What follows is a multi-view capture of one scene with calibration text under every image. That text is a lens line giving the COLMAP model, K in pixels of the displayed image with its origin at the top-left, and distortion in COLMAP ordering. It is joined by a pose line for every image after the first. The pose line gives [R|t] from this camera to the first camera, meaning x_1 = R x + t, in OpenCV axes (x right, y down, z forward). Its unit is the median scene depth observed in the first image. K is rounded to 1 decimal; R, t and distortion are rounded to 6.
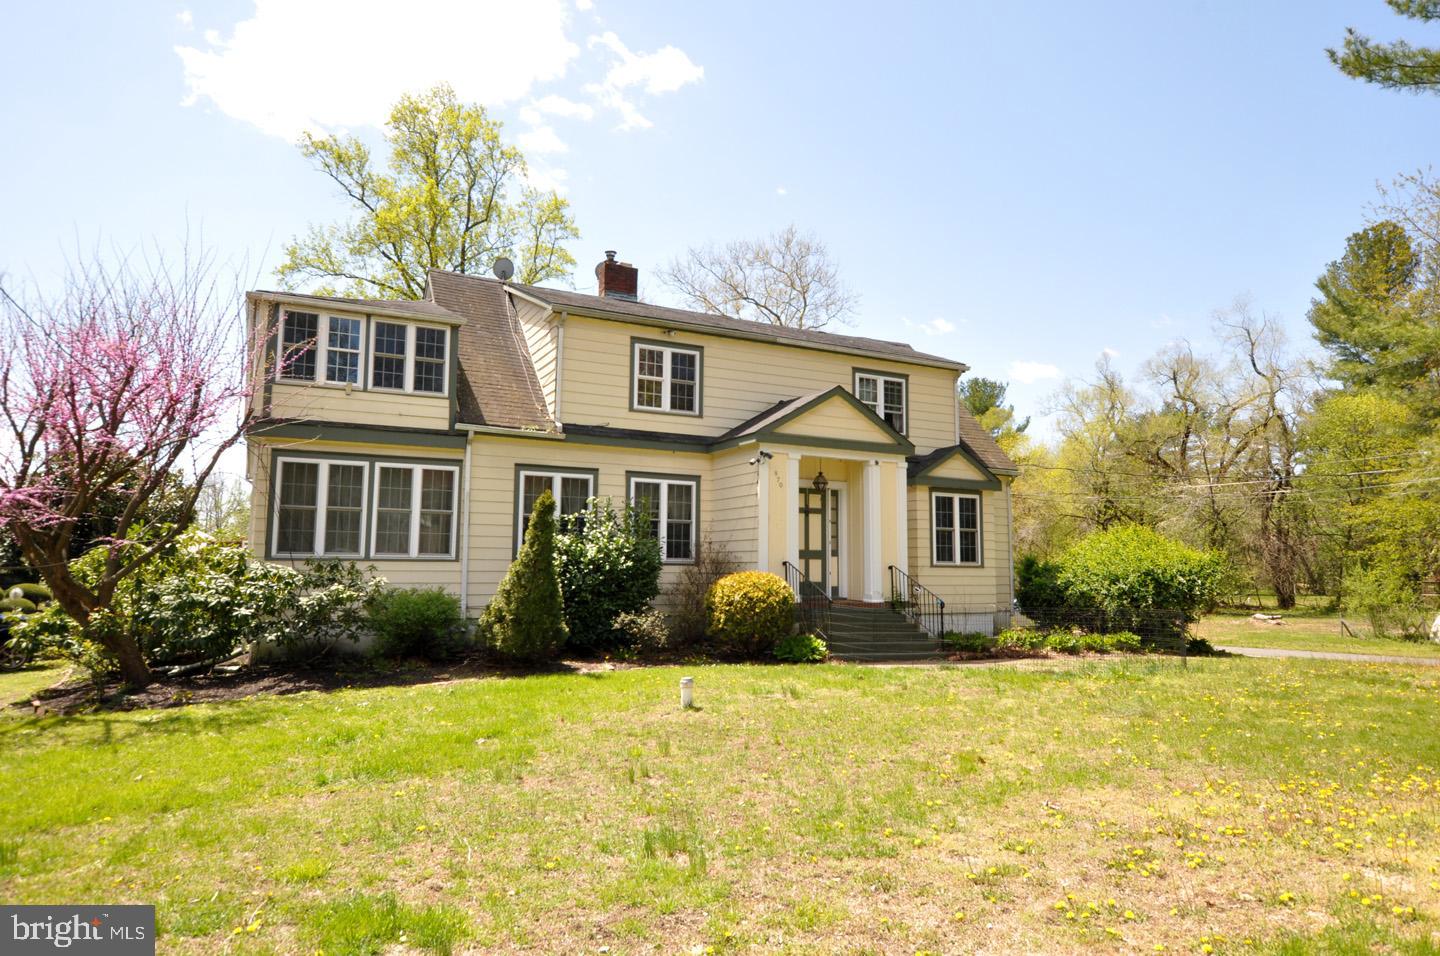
lens RADIAL K [[889.6, 0, 720.0], [0, 889.6, 478.0], [0, 0, 1]] dist [-0.003534, -0.000726]
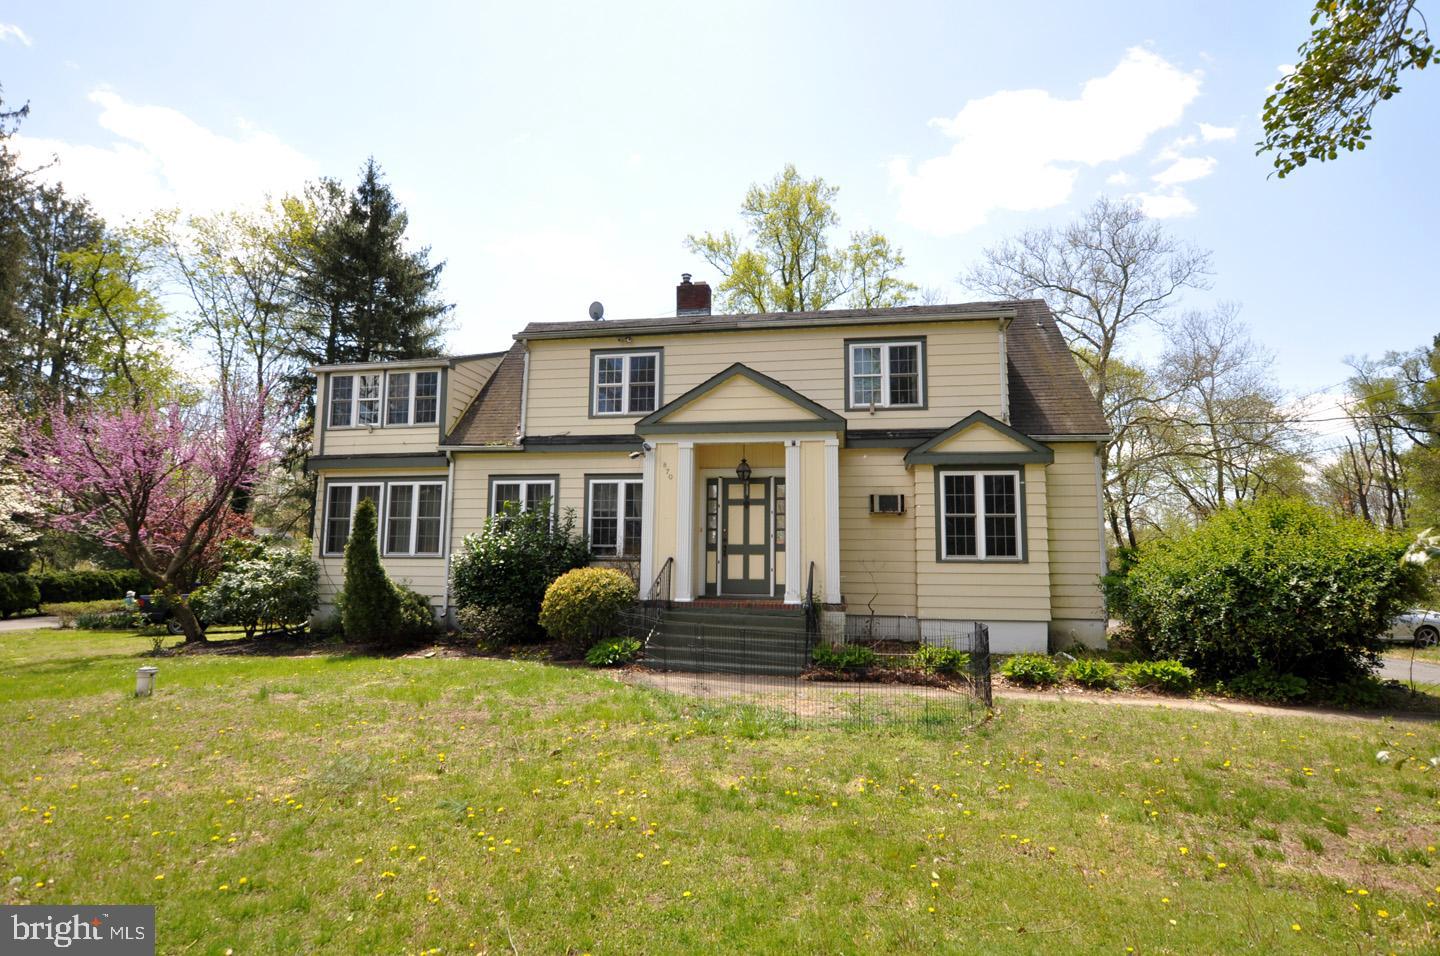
lens RADIAL K [[729.4, 0, 720.0], [0, 729.4, 478.0], [0, 0, 1]] dist [-0.023368, 0.000162]
pose [[0.796382, -0.070504, -0.600670, 0.537719], [0.062005, 0.997467, -0.034870, 0.036697], [0.601607, -0.009475, 0.798736, 0.379918]]
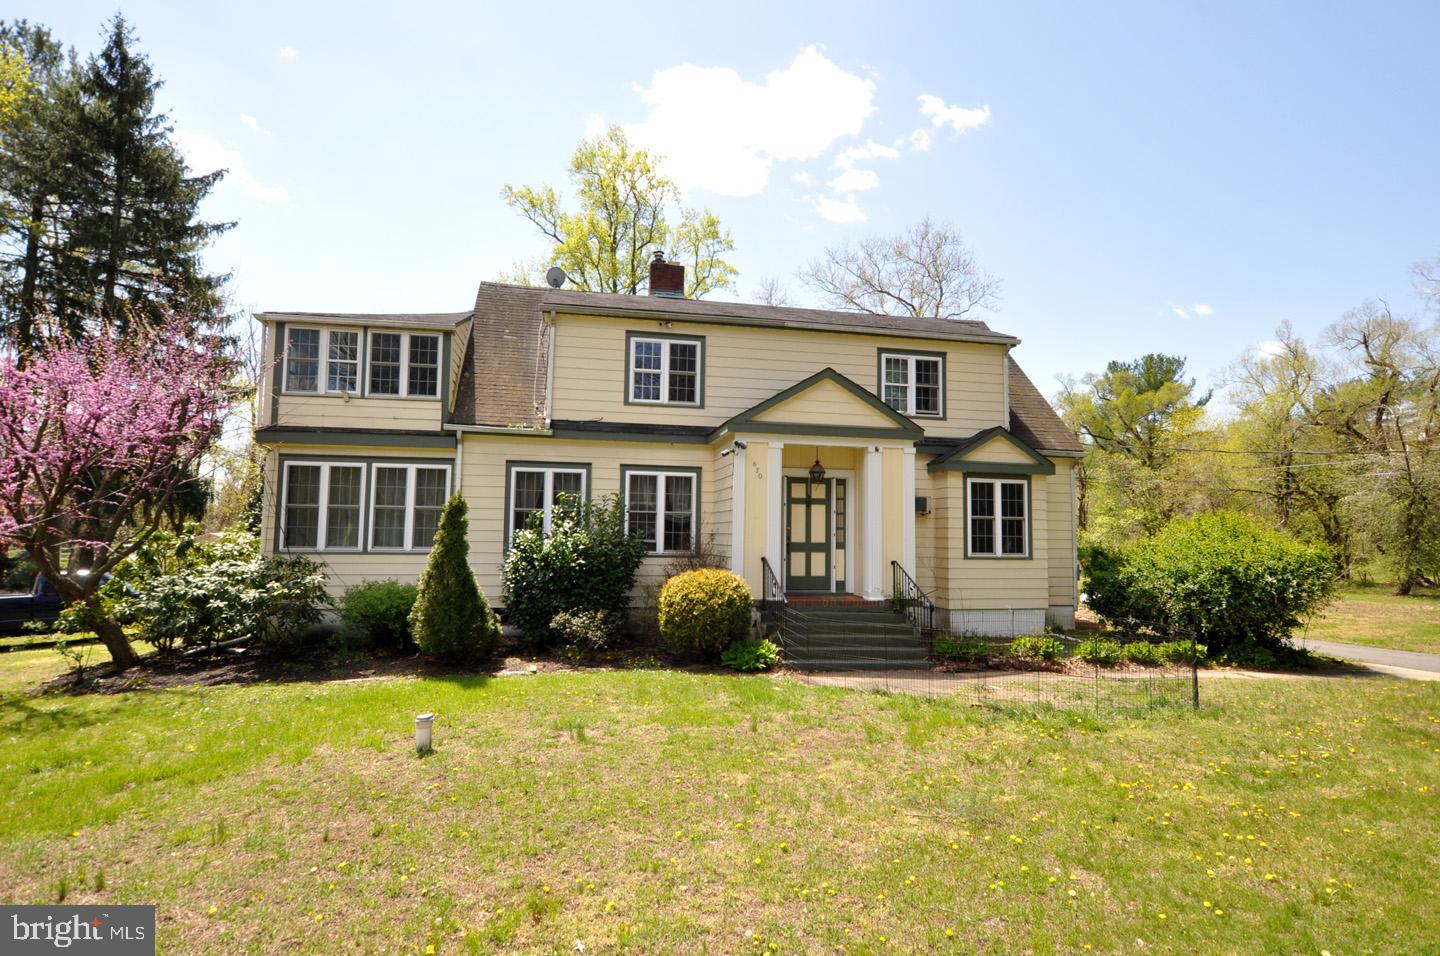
lens RADIAL K [[753.9, 0, 720.0], [0, 753.9, 478.0], [0, 0, 1]] dist [-0.017145, -0.000216]
pose [[0.962002, -0.016384, -0.272549, 0.228919], [0.023324, 0.999480, 0.022244, -0.008514], [0.272043, -0.027756, 0.961885, 0.199119]]
